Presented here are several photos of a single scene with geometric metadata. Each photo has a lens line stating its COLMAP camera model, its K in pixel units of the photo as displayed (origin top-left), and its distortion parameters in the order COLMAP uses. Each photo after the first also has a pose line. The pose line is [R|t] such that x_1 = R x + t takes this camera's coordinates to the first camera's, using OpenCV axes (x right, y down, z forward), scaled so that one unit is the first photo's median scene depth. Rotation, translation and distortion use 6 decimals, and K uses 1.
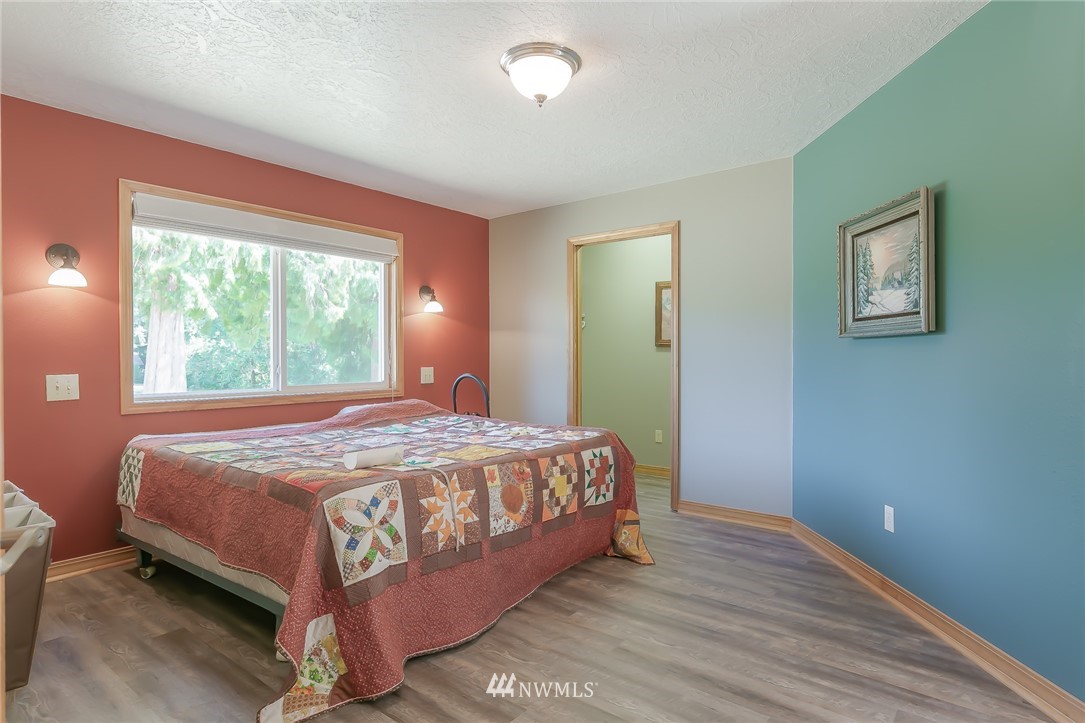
lens RADIAL K [[597.2, 0, 540.4], [0, 597.2, 354.2], [0, 0, 1]] dist [0.000859, 0.000718]
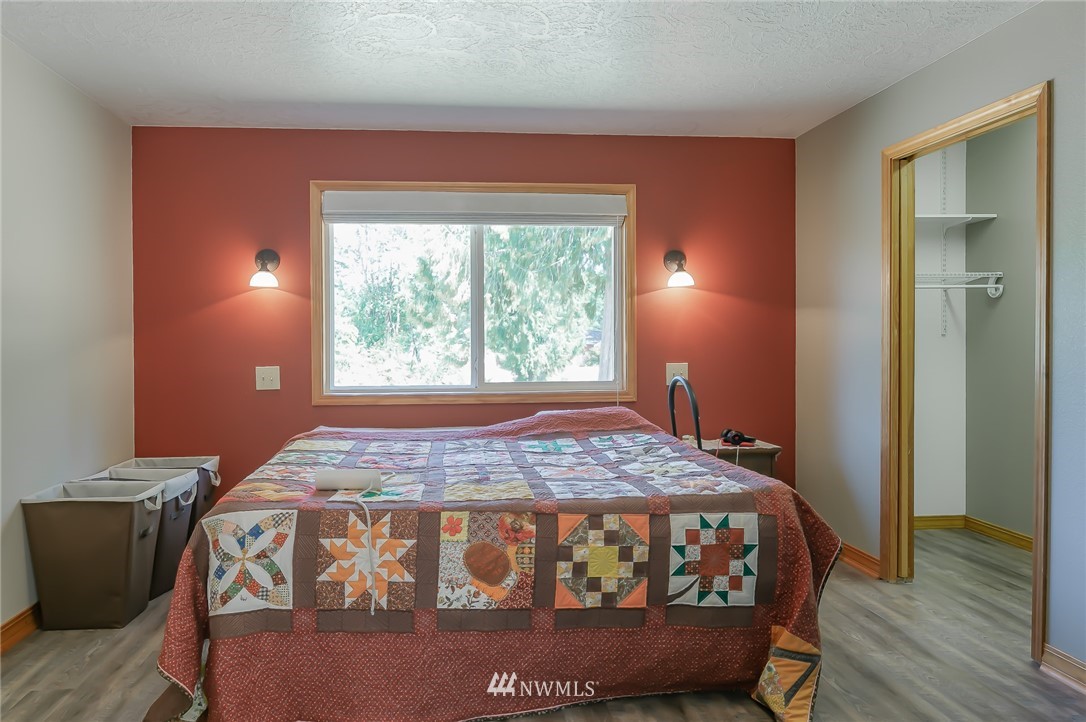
lens RADIAL K [[757.3, 0, 507.7], [0, 757.3, 341.9], [0, 0, 1]] dist [0.000477, -0.000330]
pose [[0.692229, 0.004725, -0.721662, 0.558260], [0.007027, 0.999887, 0.013287, -0.029060], [0.721643, -0.014269, 0.692118, 0.364657]]
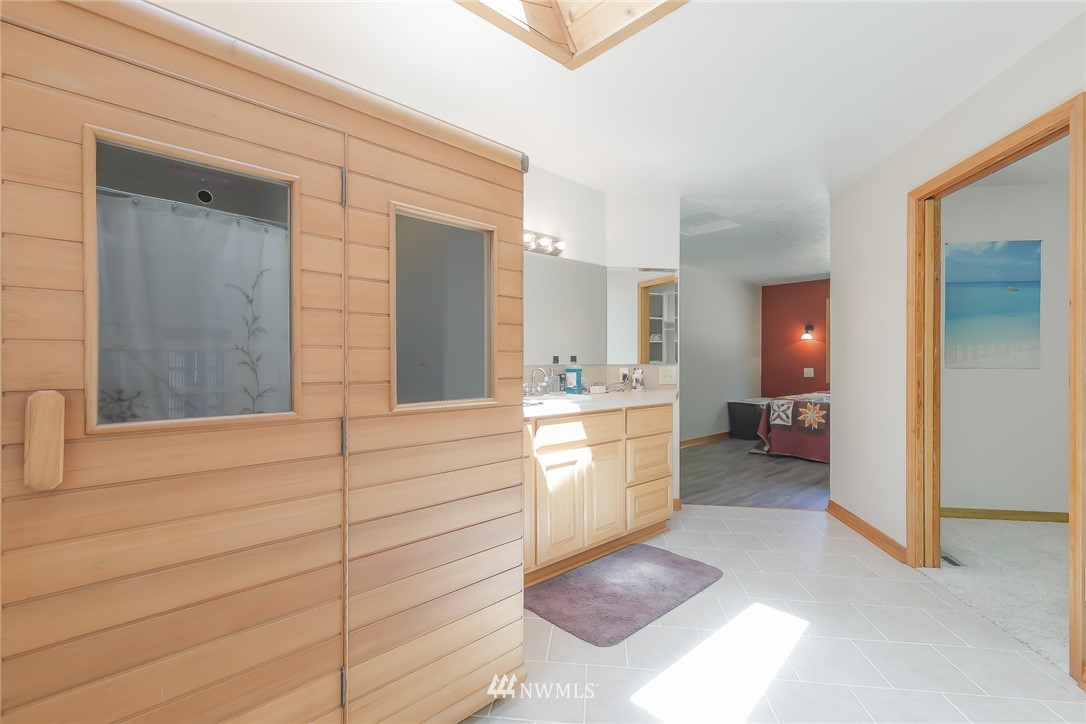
lens RADIAL K [[493.8, 0, 550.3], [0, 493.8, 360.8], [0, 0, 1]] dist [0.012389, -0.002071]
pose [[-0.135278, 0.003709, -0.990801, 1.974660], [-0.002524, 0.999988, 0.004088, -0.011435], [0.990804, 0.003054, -0.135267, 0.042245]]
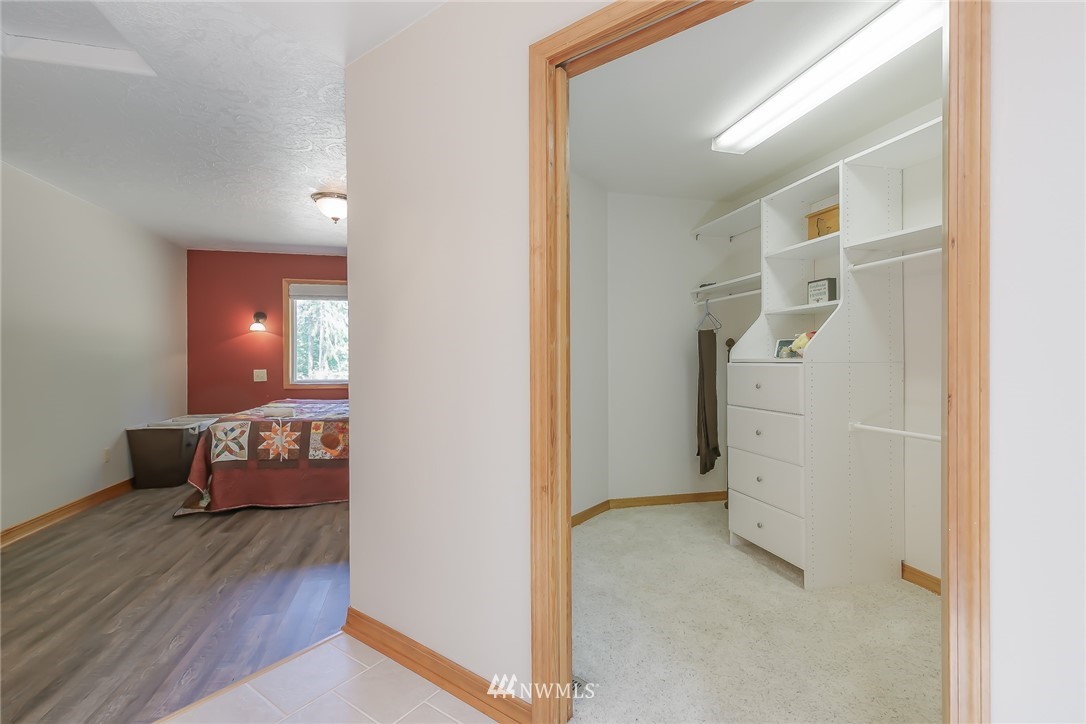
lens RADIAL K [[493.8, 0, 540.2], [0, 493.8, 359.7], [0, 0, 1]] dist [0.012389, -0.002071]
pose [[0.784245, 0.000658, -0.620451, 1.259164], [0.003157, 0.999982, 0.005051, -0.010924], [0.620443, -0.005920, 0.784229, 0.197393]]
